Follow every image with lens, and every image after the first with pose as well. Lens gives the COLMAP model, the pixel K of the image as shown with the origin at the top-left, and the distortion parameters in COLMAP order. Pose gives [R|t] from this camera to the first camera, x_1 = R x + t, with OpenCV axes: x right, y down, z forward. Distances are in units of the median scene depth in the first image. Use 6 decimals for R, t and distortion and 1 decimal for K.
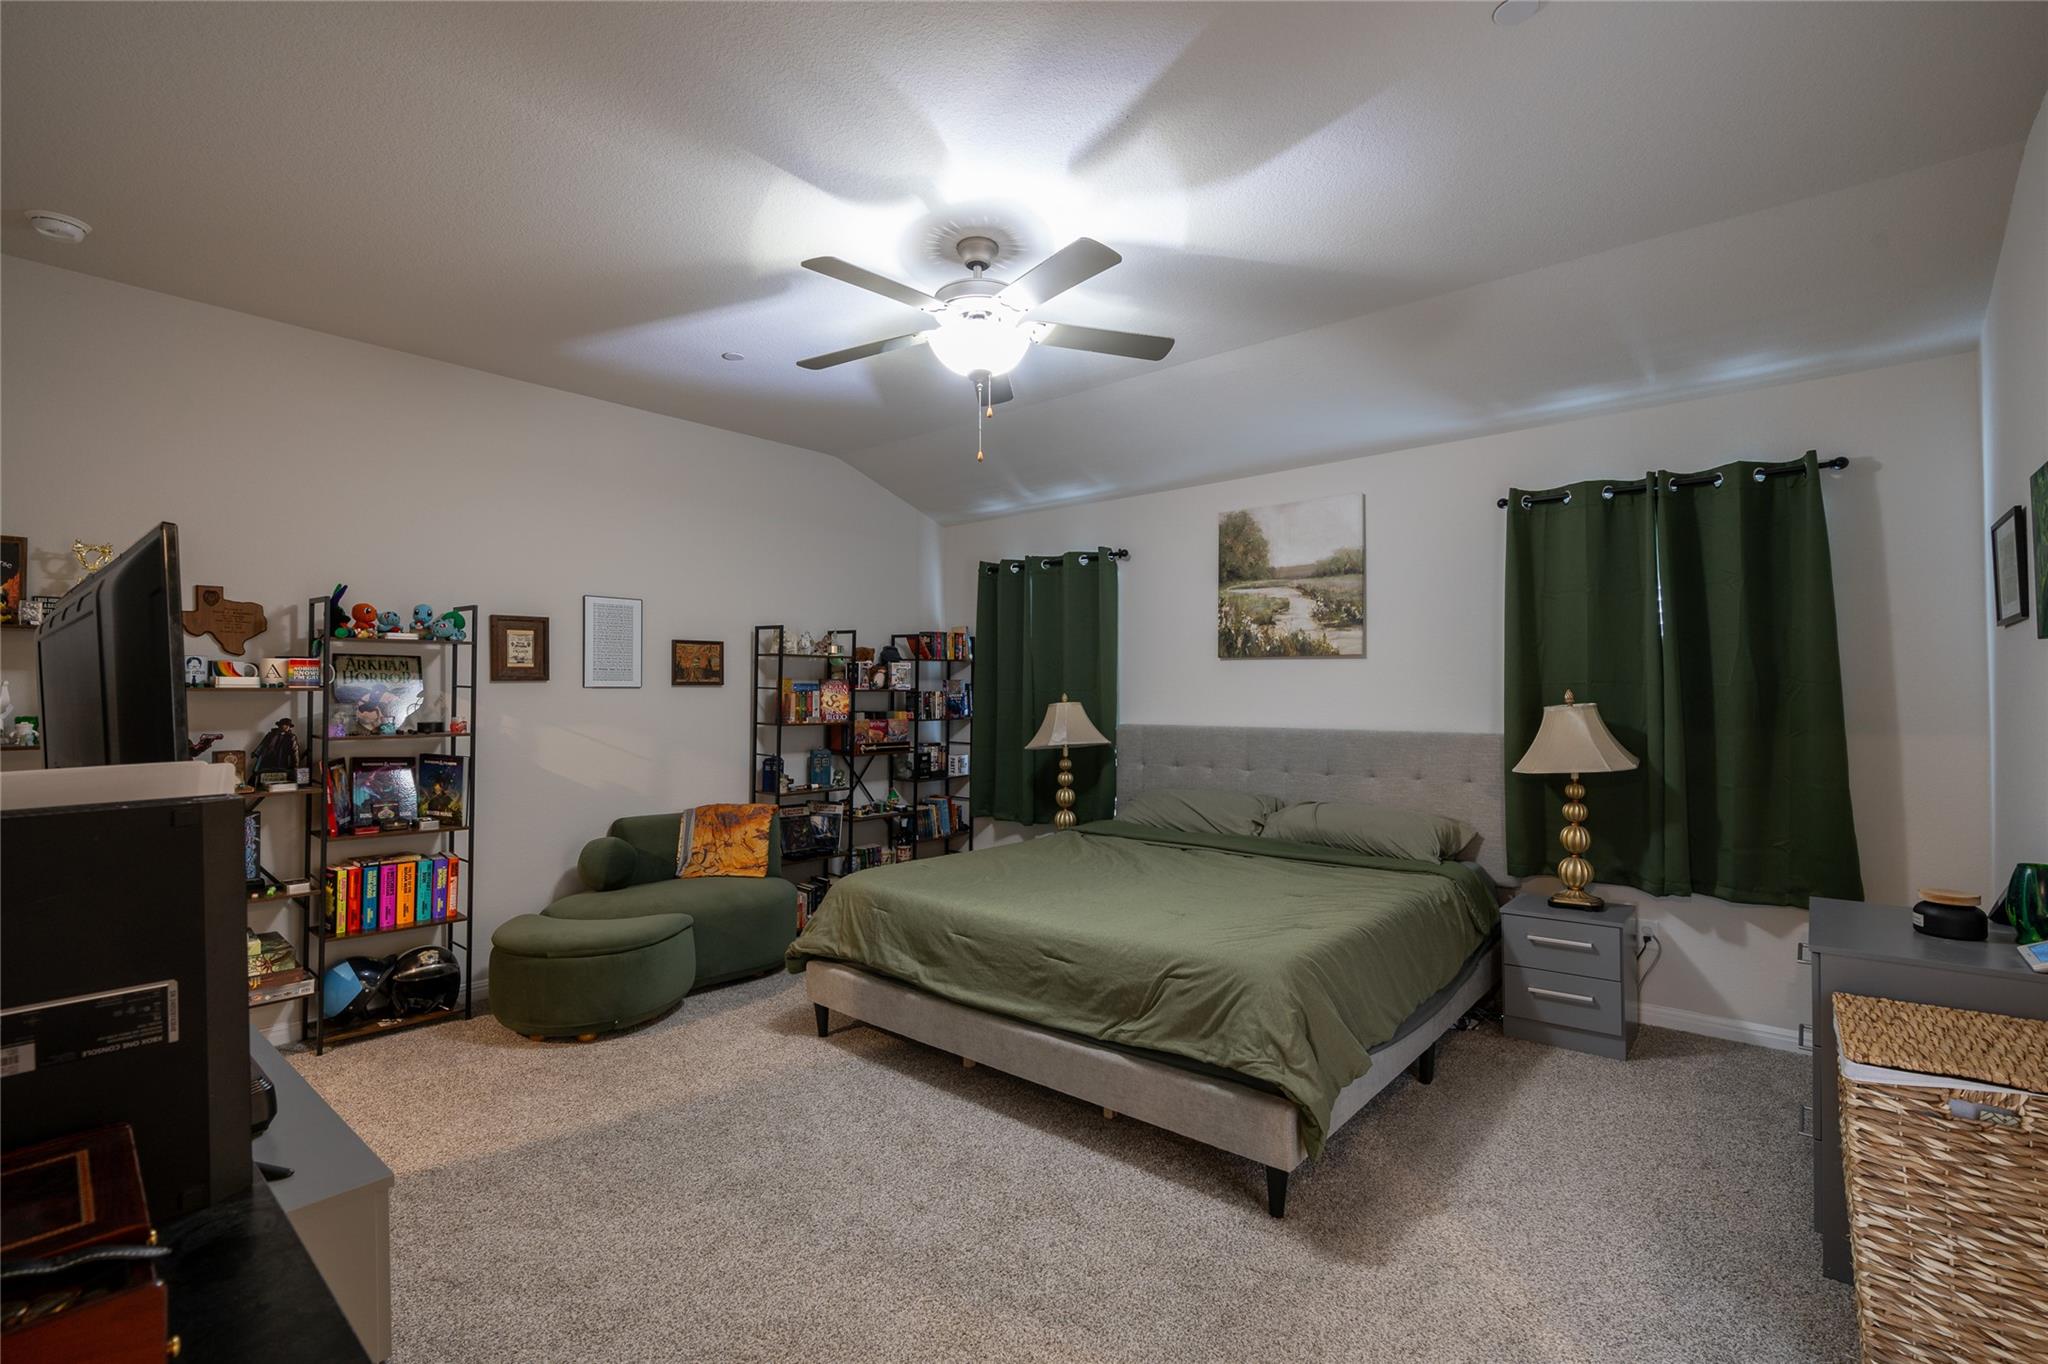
lens RADIAL K [[926.8, 0, 1033.8], [0, 926.8, 686.3], [0, 0, 1]] dist [-0.005526, 0.000830]
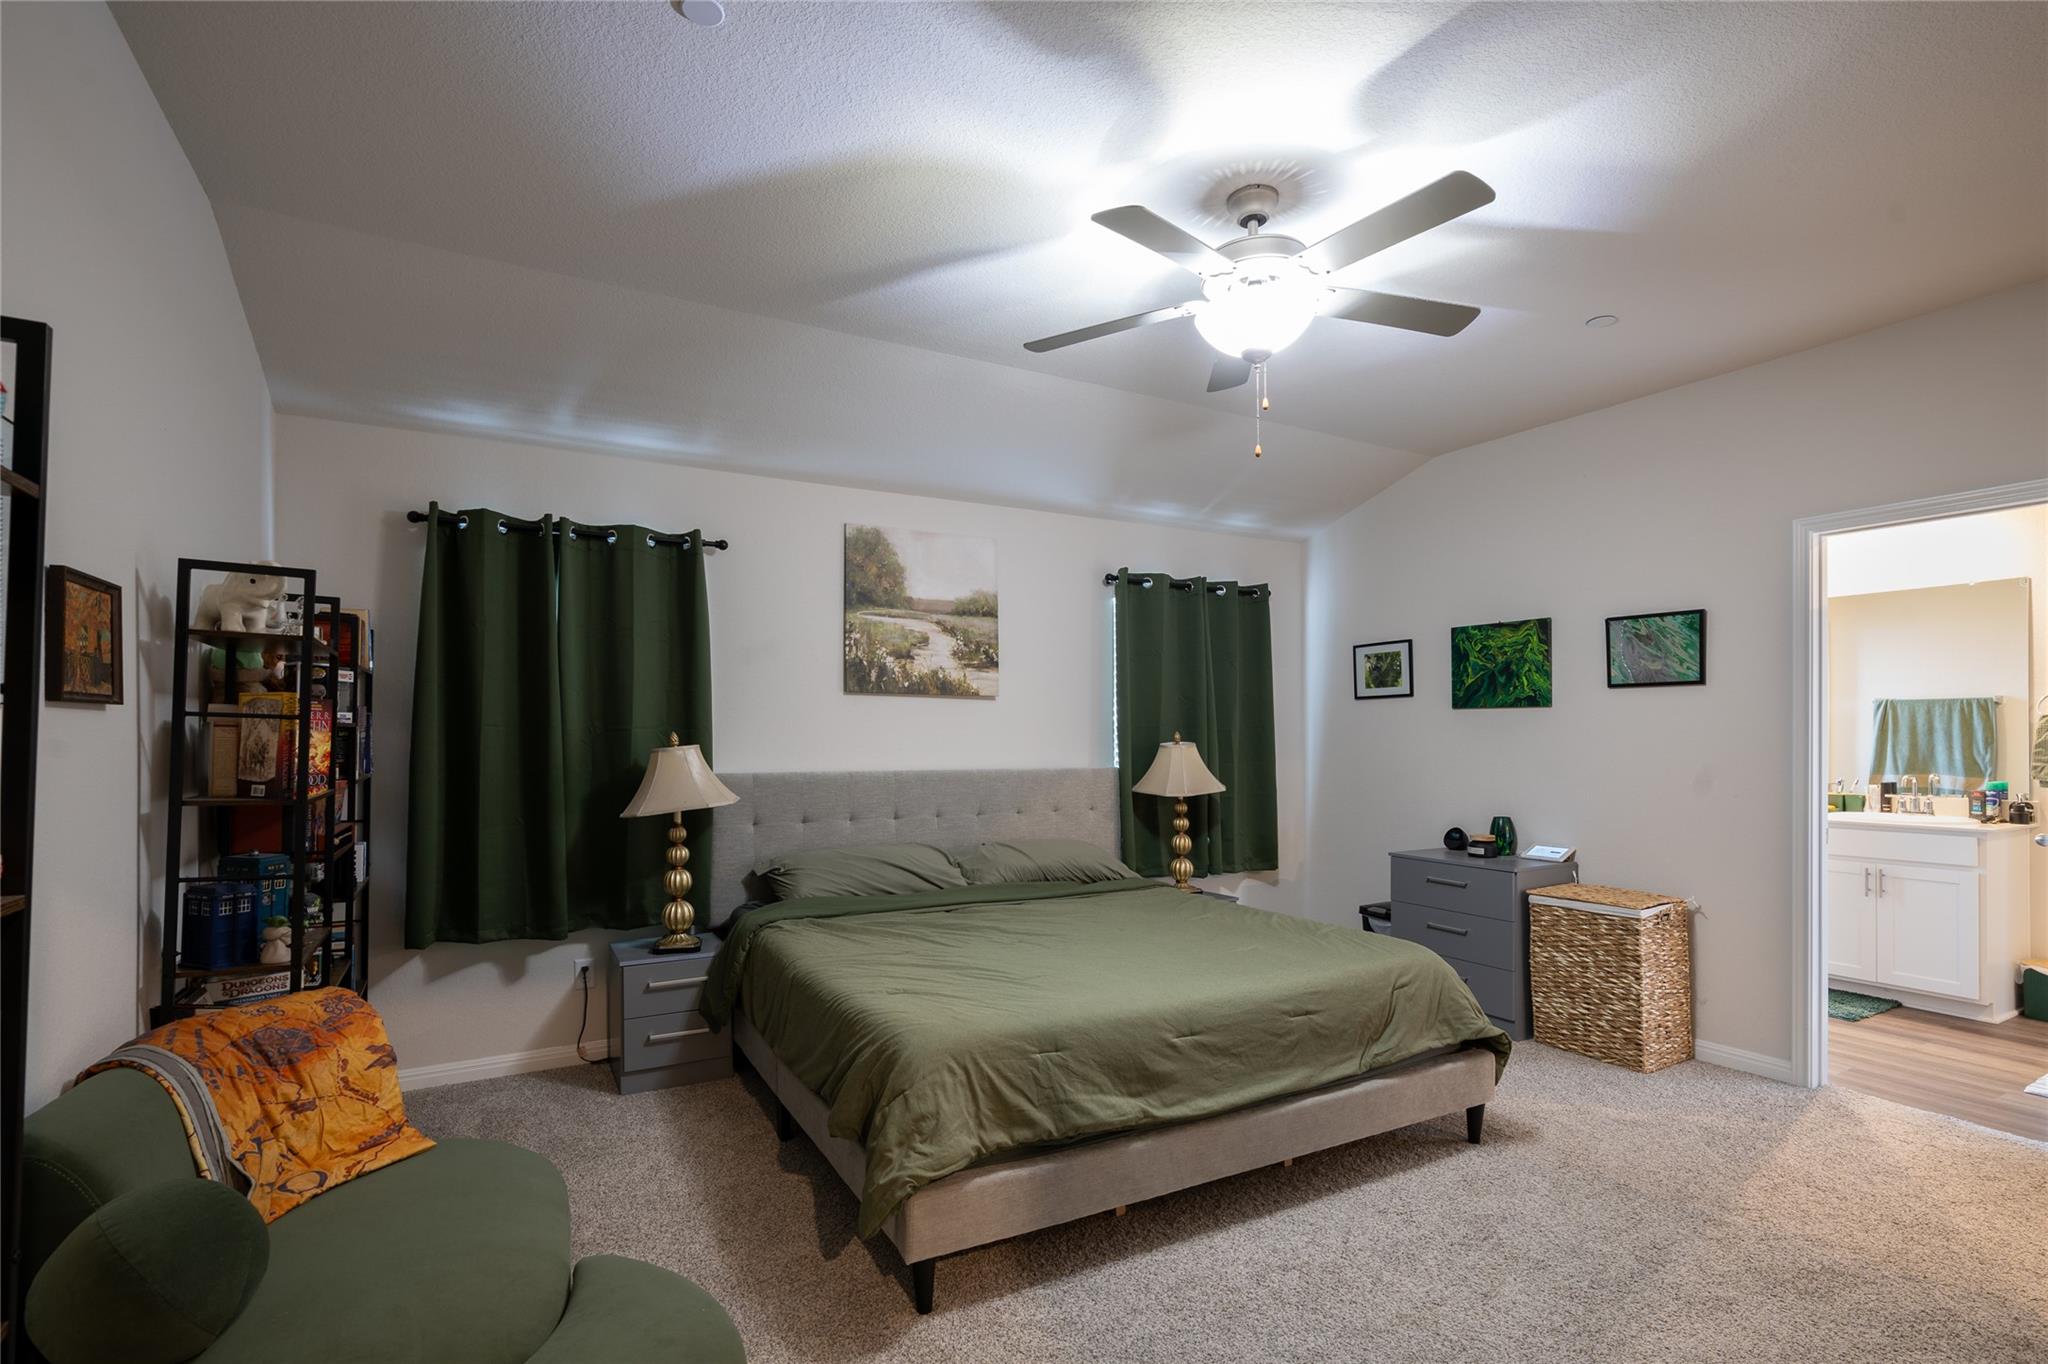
lens RADIAL K [[926.8, 0, 1101.0], [0, 926.8, 719.4], [0, 0, 1]] dist [-0.005526, 0.000830]
pose [[0.352924, 0.016302, 0.935510, -0.542847], [-0.010980, 0.999852, -0.013281, 0.003896], [-0.935588, -0.005585, 0.353050, 0.497798]]
